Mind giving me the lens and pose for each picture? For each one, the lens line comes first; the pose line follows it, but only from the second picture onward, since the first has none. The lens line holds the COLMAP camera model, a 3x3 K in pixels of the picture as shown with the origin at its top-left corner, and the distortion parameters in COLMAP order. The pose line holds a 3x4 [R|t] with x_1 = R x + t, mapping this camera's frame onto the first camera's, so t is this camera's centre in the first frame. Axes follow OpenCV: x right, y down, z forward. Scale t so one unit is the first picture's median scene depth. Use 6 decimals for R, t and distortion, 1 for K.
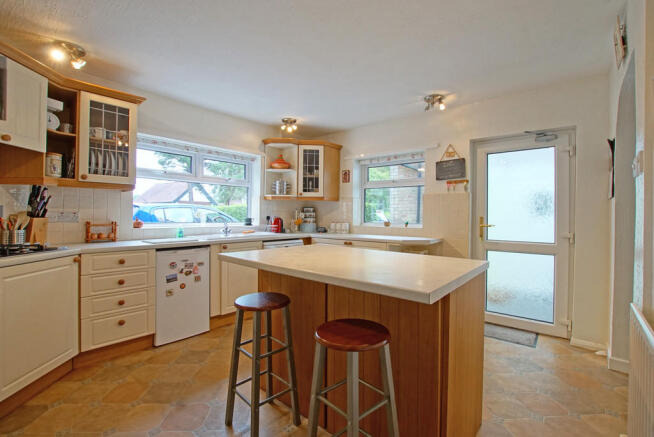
lens RADIAL K [[291.0, 0, 327.0], [0, 291.0, 218.5], [0, 0, 1]] dist [0.001228, 0.000068]
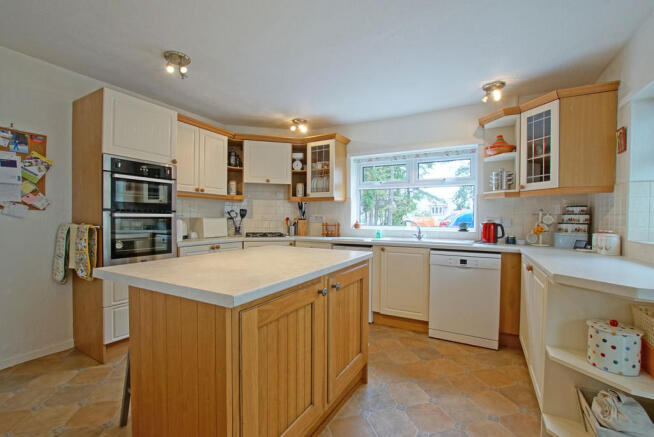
lens RADIAL K [[282.1, 0, 338.8], [0, 282.1, 229.1], [0, 0, 1]] dist [-0.002064, -0.000347]
pose [[0.247150, 0.038512, -0.968212, 0.439151], [-0.013012, 0.999252, 0.036425, -0.006845], [0.968890, 0.003596, 0.247466, 0.450085]]
